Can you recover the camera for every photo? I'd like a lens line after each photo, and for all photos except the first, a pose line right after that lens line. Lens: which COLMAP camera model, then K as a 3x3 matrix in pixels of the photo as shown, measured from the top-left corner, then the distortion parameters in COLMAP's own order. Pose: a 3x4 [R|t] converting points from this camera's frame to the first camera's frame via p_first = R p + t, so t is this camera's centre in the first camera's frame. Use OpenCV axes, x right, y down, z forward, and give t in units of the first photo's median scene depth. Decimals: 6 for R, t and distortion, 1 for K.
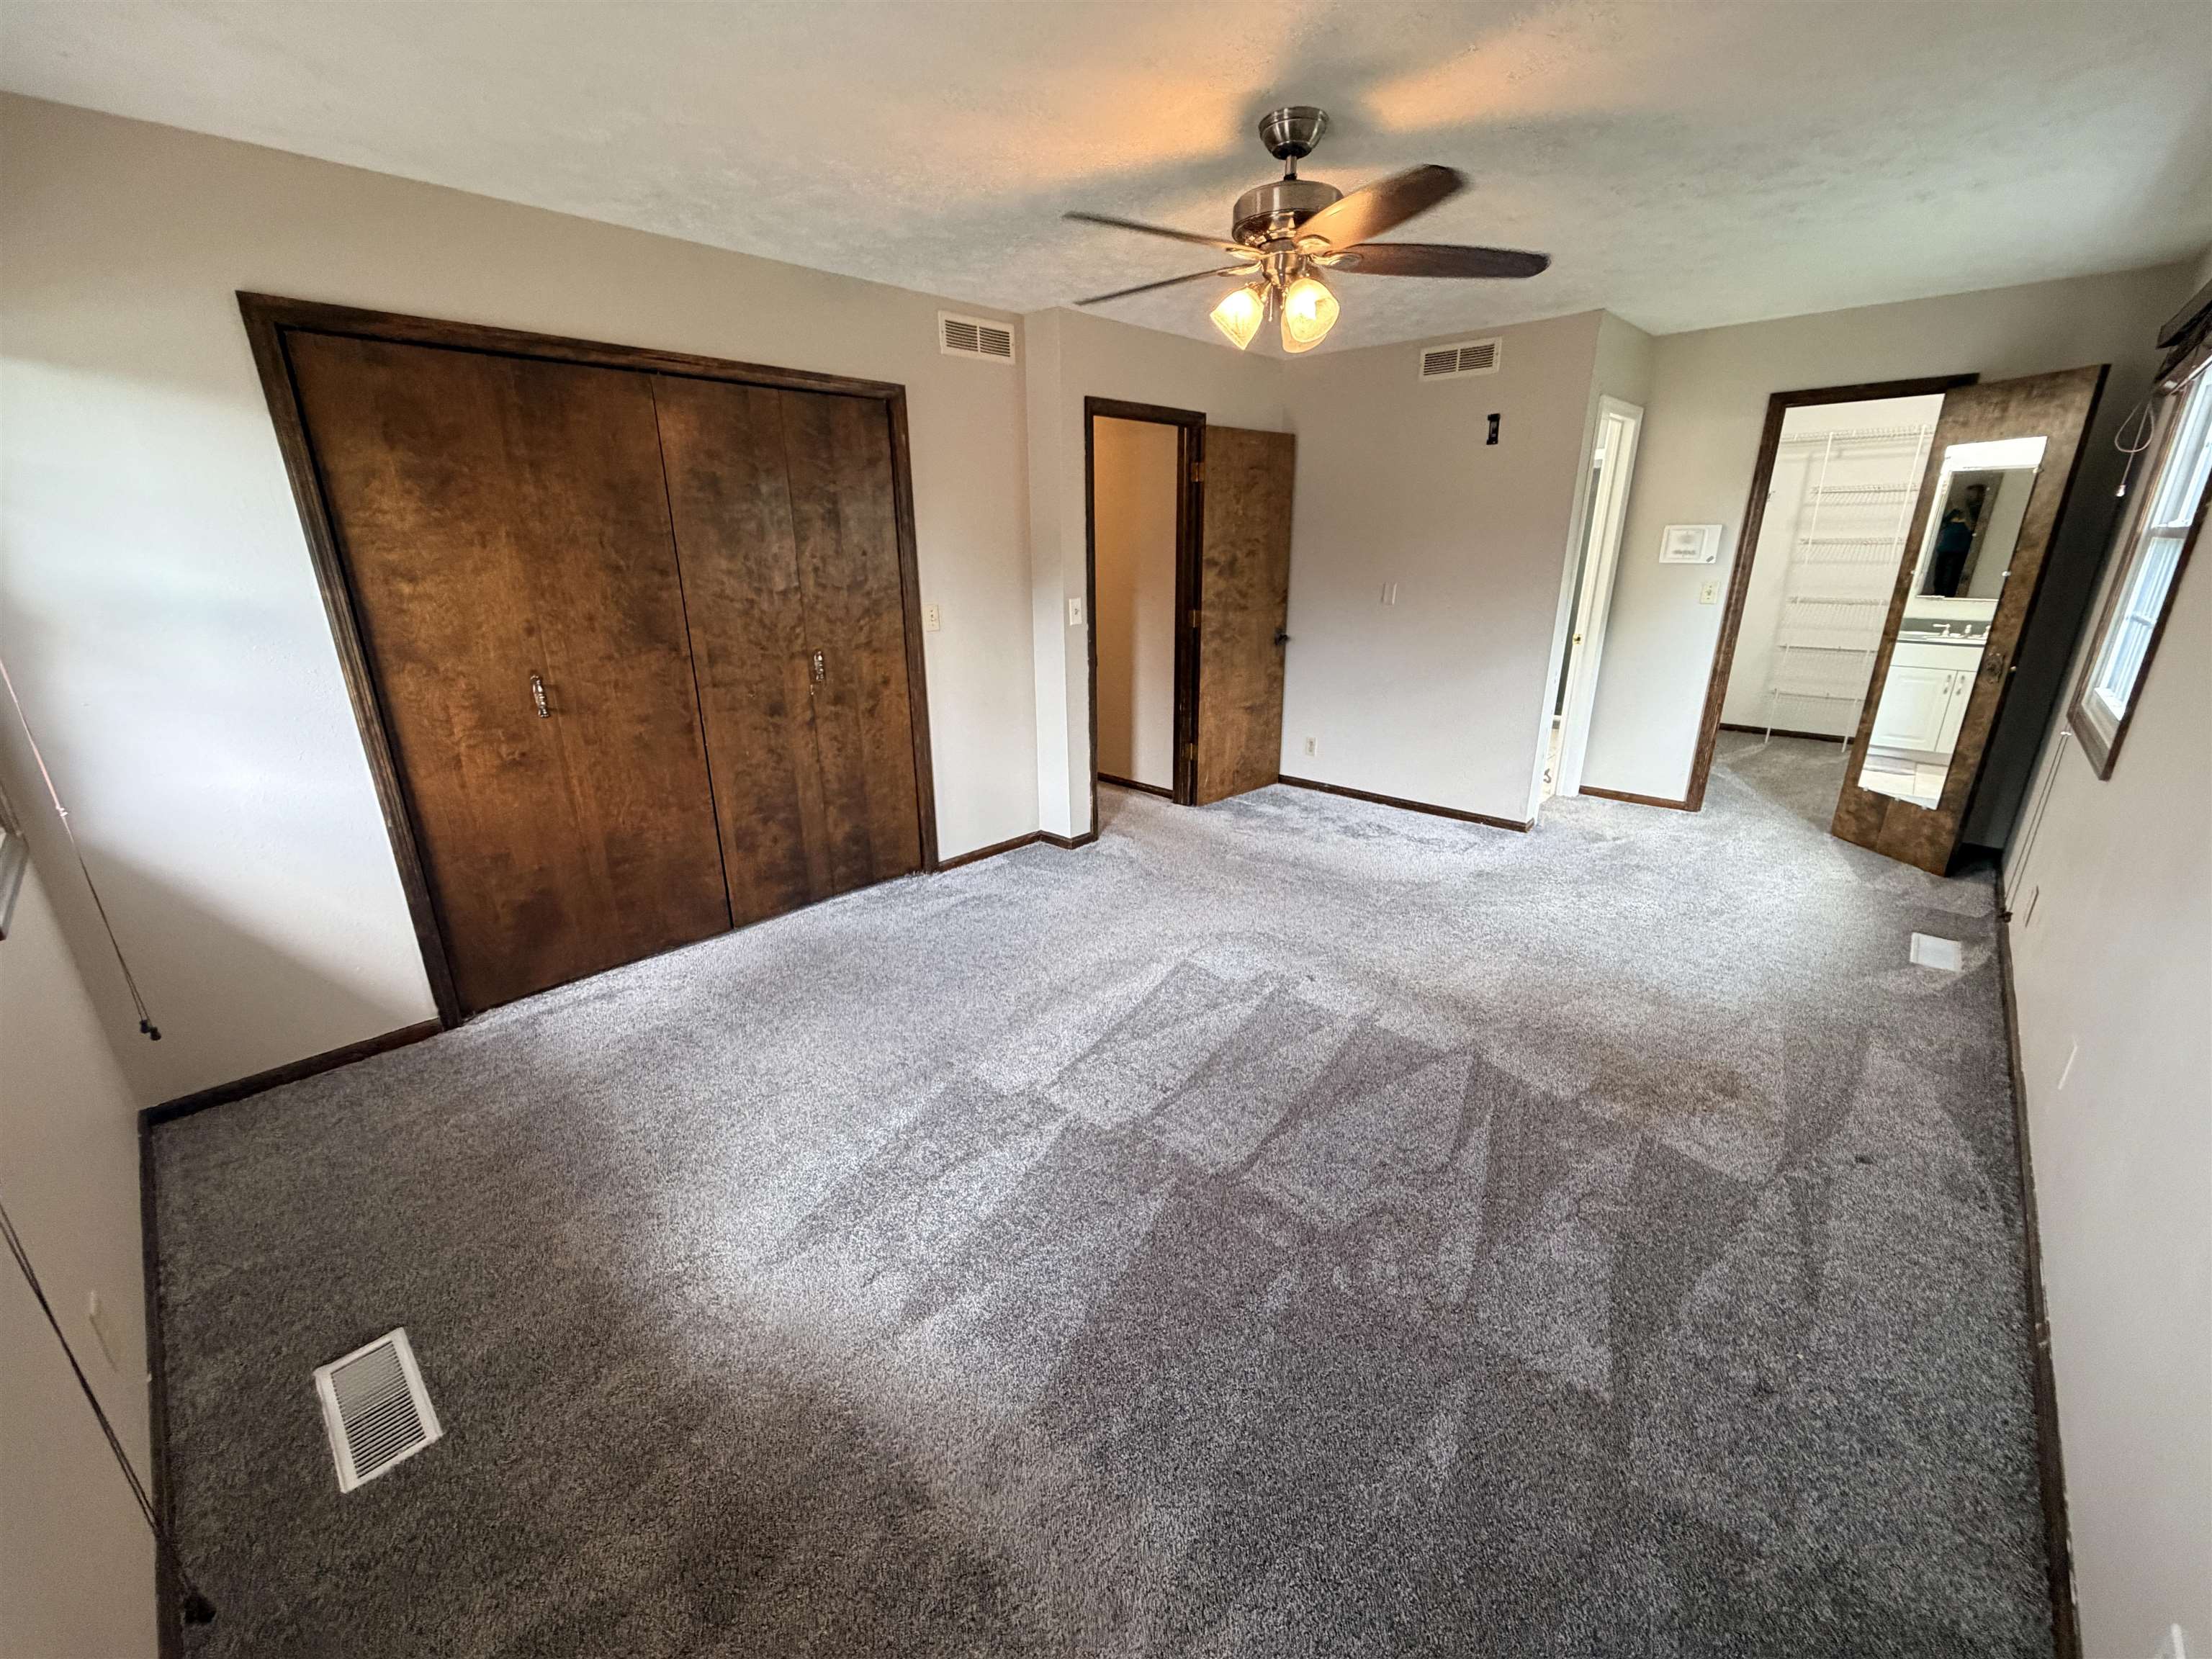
lens RADIAL K [[879.1, 0, 1102.1], [0, 879.1, 828.9], [0, 0, 1]] dist [0.000523, -0.000594]
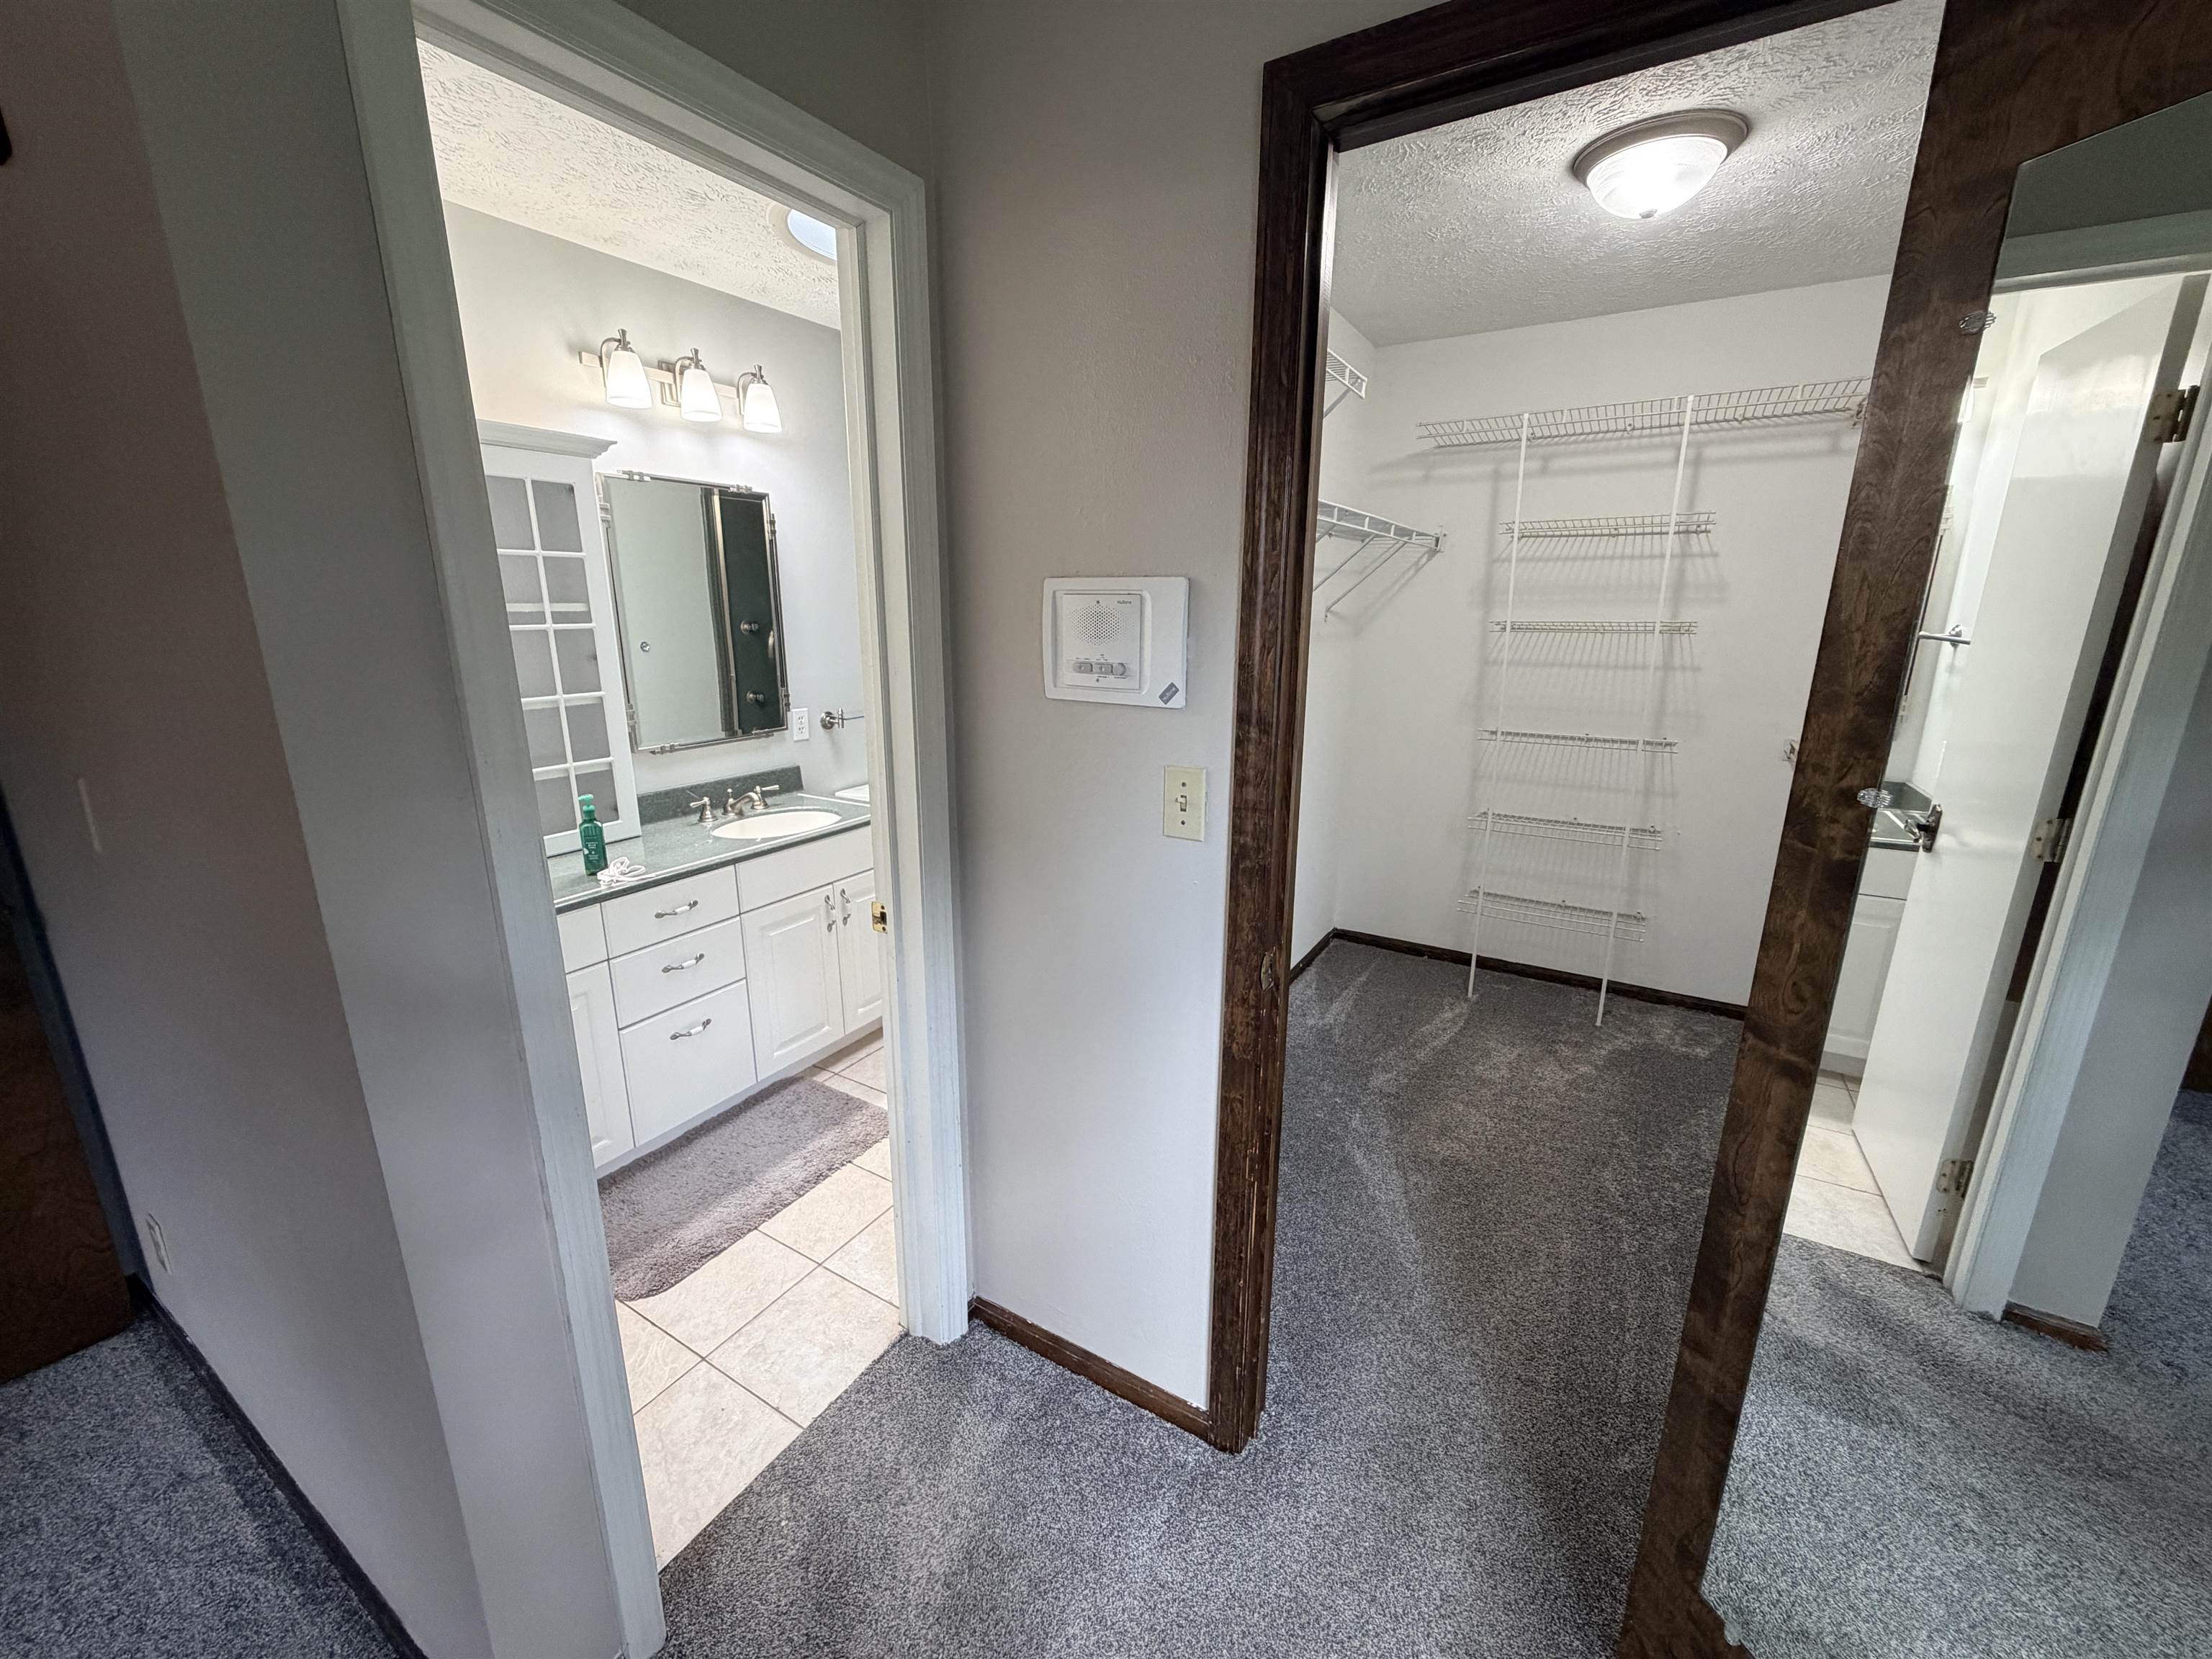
lens RADIAL K [[879.1, 0, 1102.1], [0, 879.1, 828.9], [0, 0, 1]] dist [0.000523, -0.000594]
pose [[0.979105, -0.036169, 0.200111, 0.464004], [0.050770, 0.996371, -0.068318, -0.185428], [-0.196914, 0.077050, 0.977388, 0.551316]]
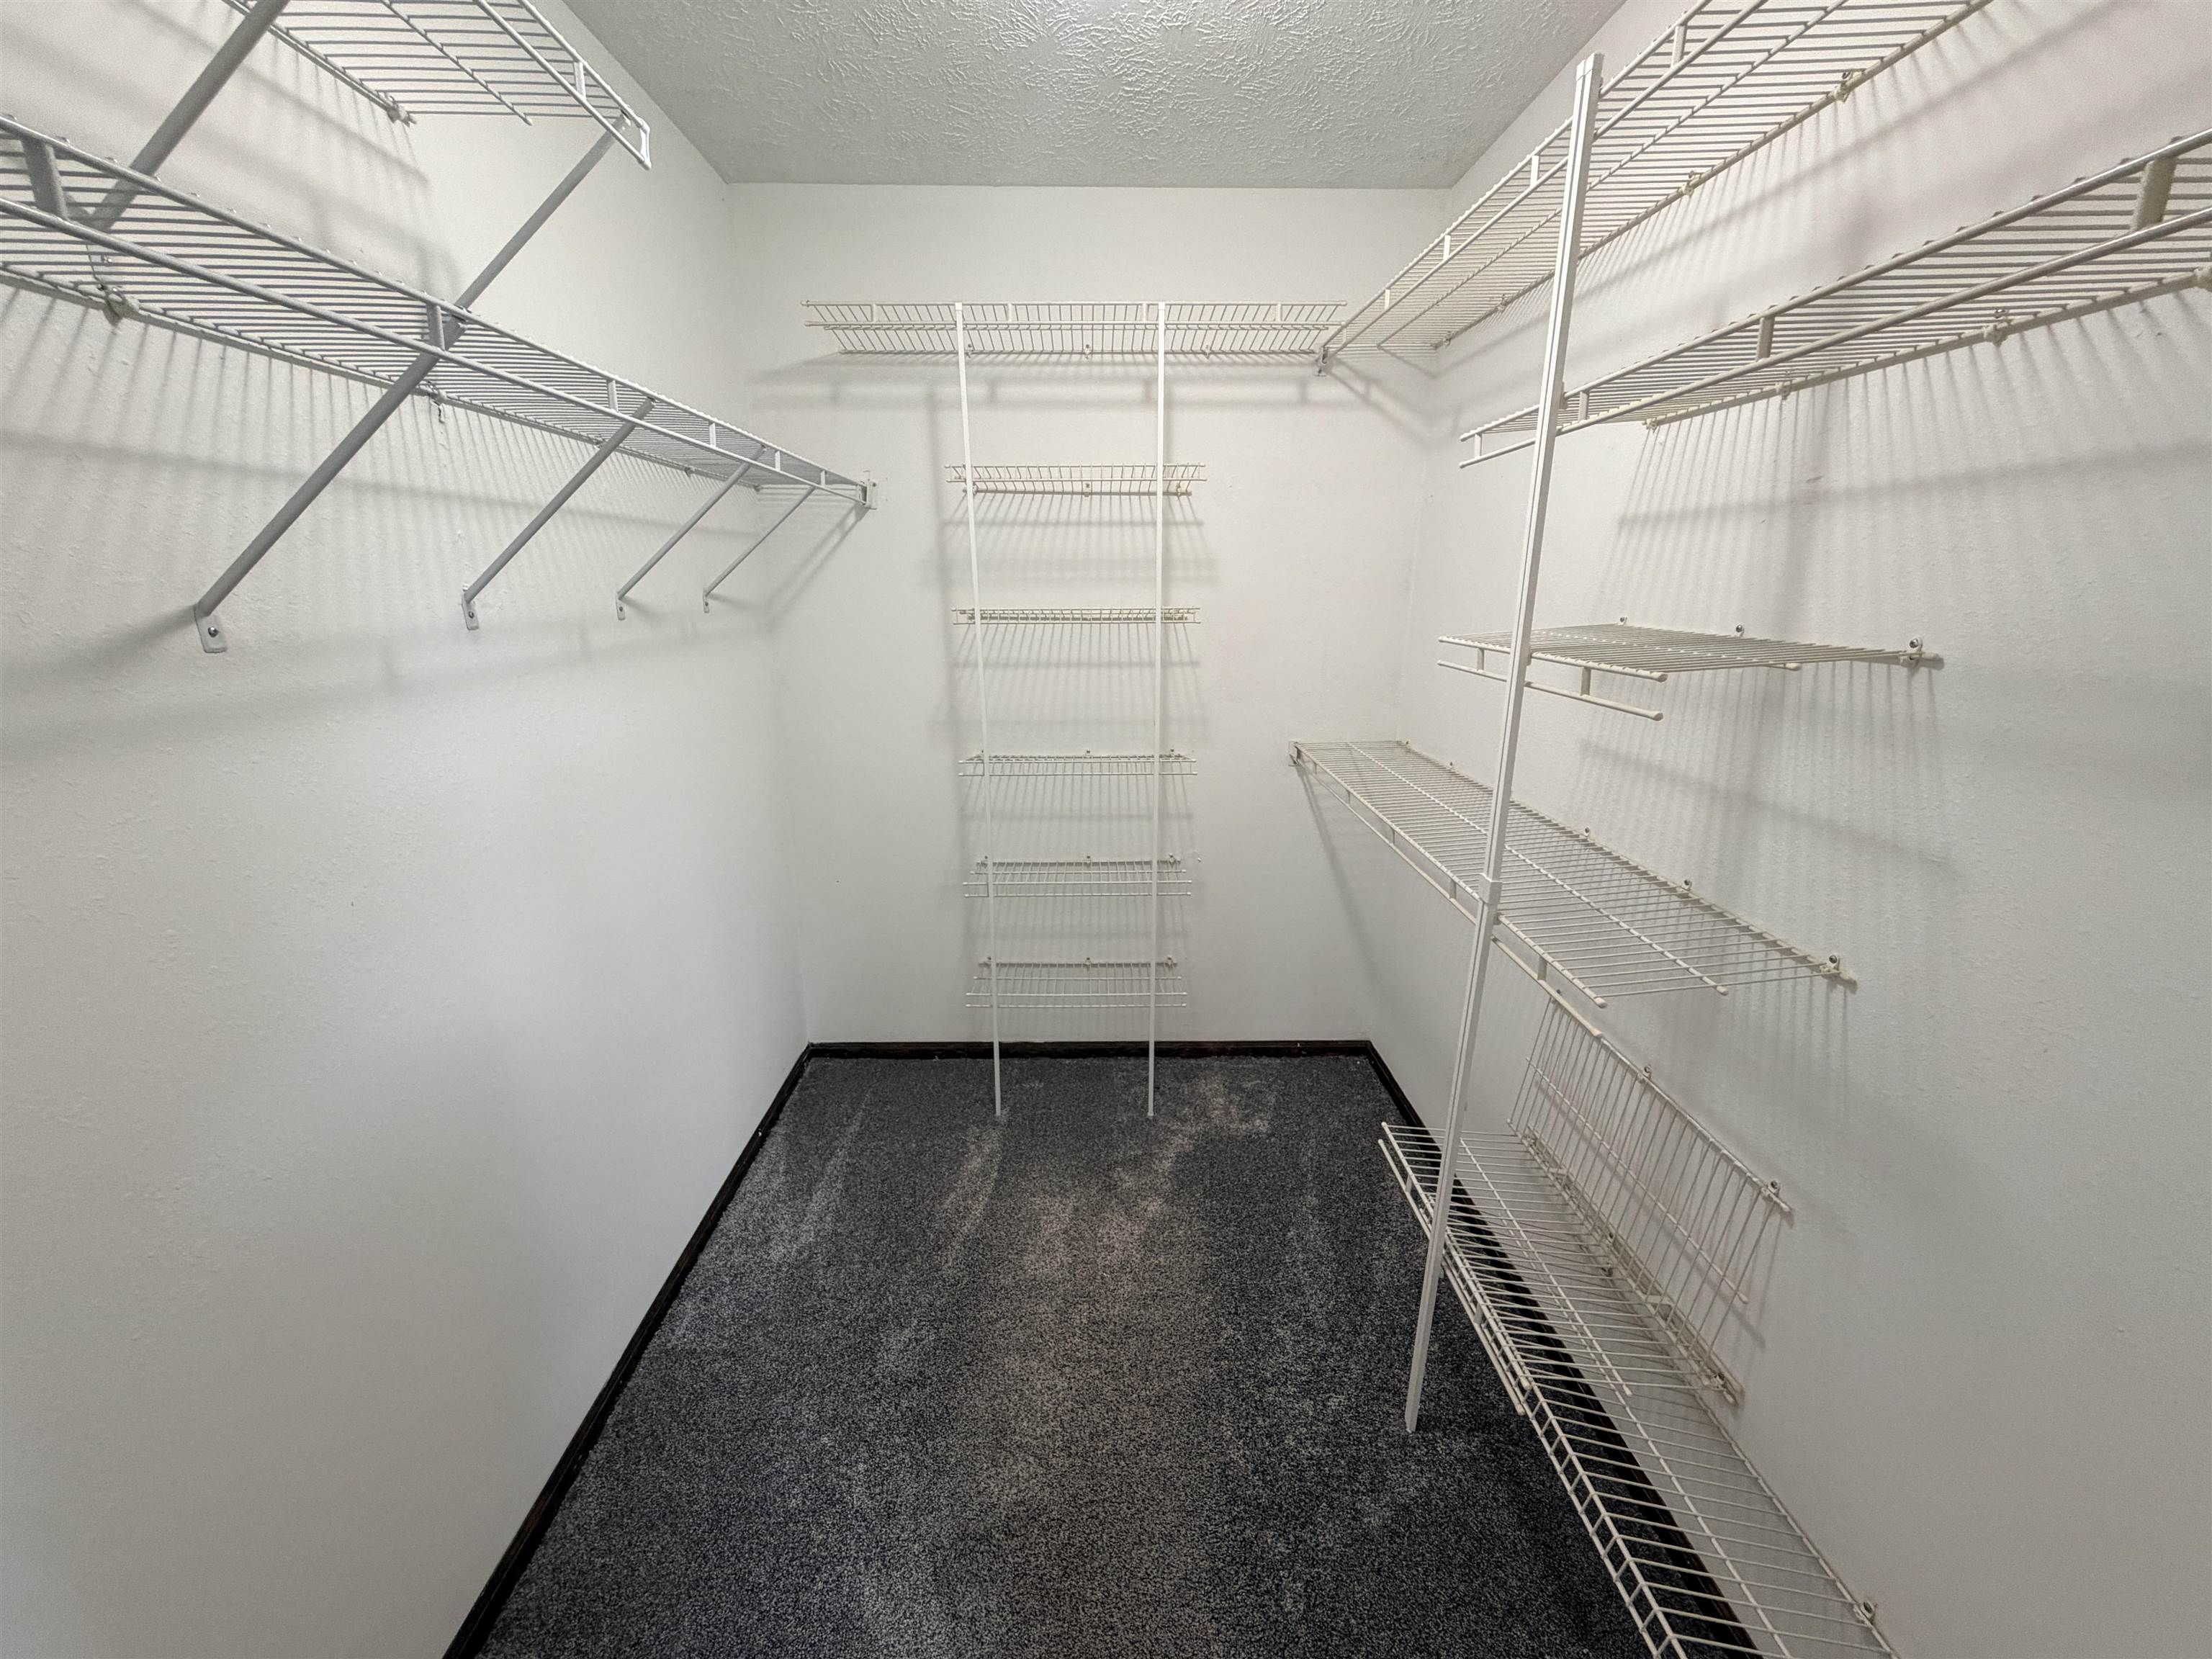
lens RADIAL K [[879.1, 0, 1102.1], [0, 879.1, 828.9], [0, 0, 1]] dist [0.000523, -0.000594]
pose [[0.715898, -0.173587, 0.676283, 0.579280], [0.209738, 0.977332, 0.028836, -0.240115], [-0.665958, 0.121199, 0.736078, 0.706348]]
